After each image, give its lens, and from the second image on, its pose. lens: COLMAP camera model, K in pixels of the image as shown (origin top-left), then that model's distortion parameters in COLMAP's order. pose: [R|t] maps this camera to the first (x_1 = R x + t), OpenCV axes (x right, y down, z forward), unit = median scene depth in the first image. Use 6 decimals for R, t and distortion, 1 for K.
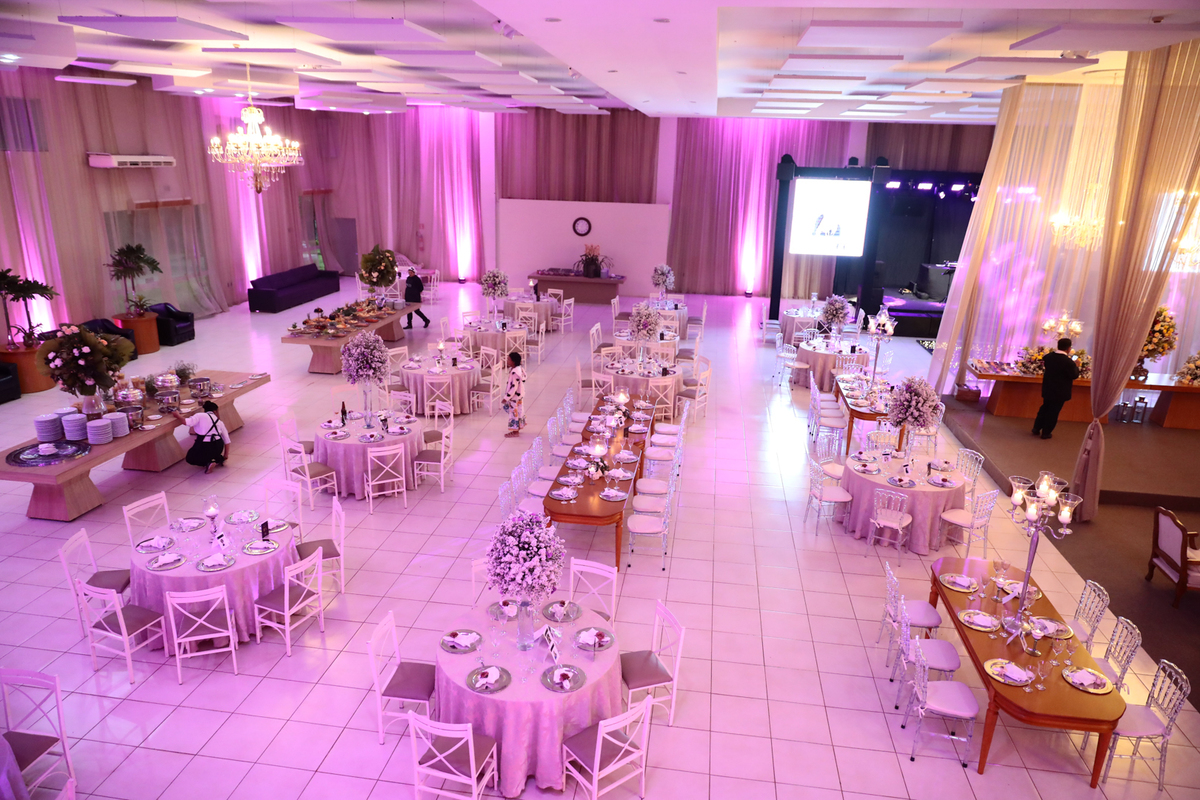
lens RADIAL K [[798.2, 0, 600.0], [0, 798.2, 400.0], [0, 0, 1]] dist [-0.005485, 0.000934]
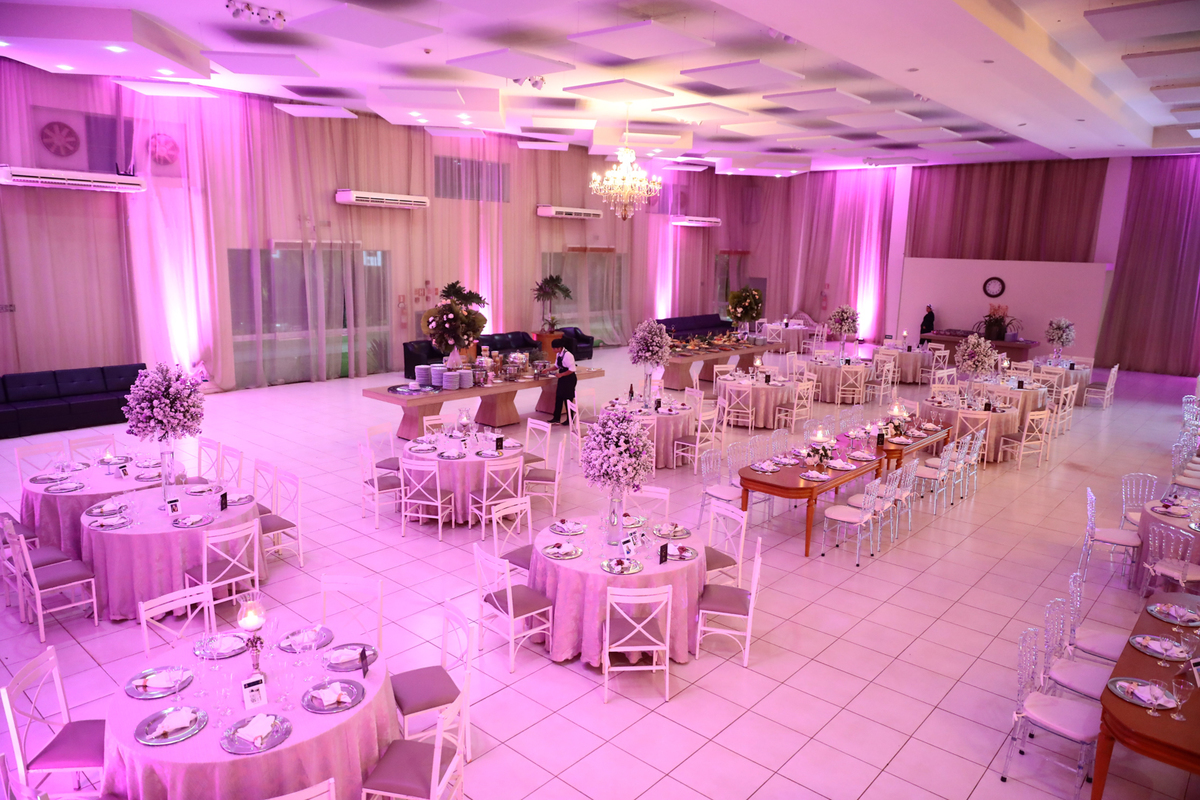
lens RADIAL K [[798.2, 0, 600.0], [0, 798.2, 400.0], [0, 0, 1]] dist [-0.005485, 0.000934]
pose [[0.836844, 0.097671, -0.538658, 0.148234], [-0.160172, 0.984582, -0.070312, 0.066110], [0.523486, 0.145118, 0.839585, 0.022686]]
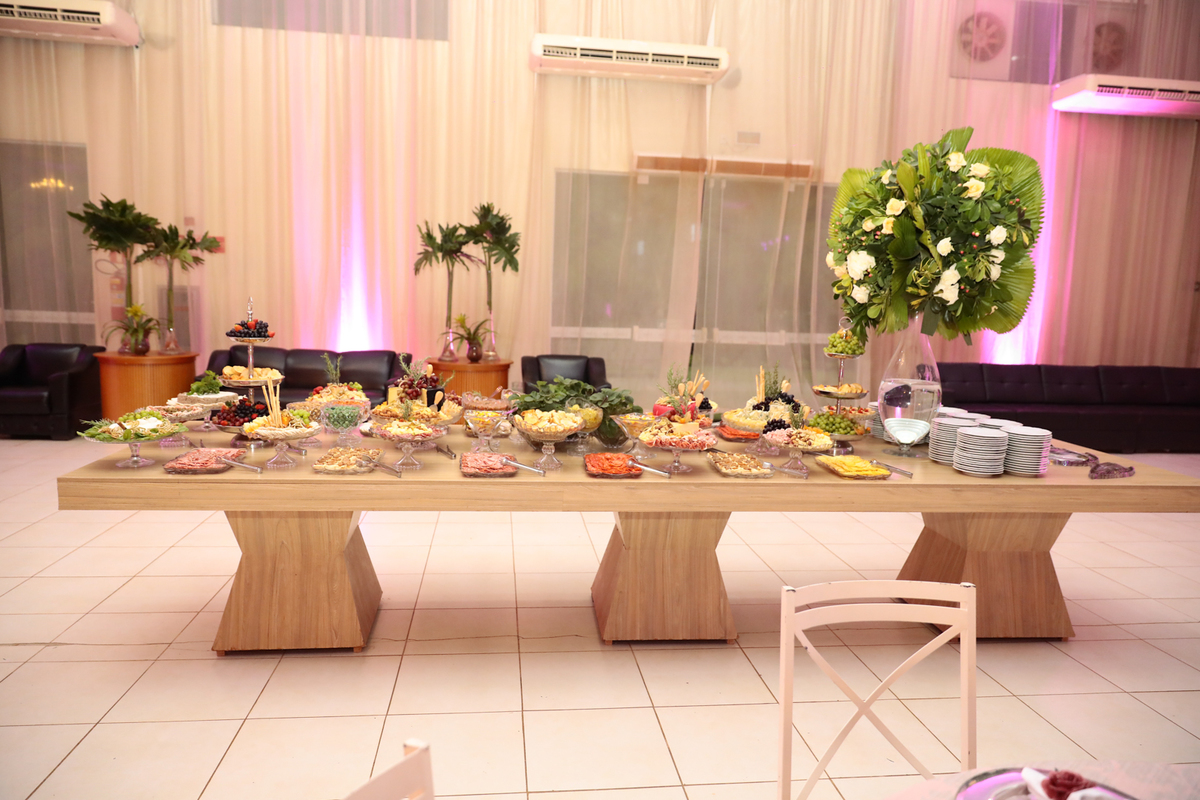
lens RADIAL K [[798.2, 0, 600.0], [0, 798.2, 400.0], [0, 0, 1]] dist [-0.005485, 0.000934]
pose [[0.258239, 0.105975, -0.960251, -0.109680], [-0.303009, 0.952694, 0.023653, -0.111279], [0.917332, 0.284857, 0.278134, 0.895101]]
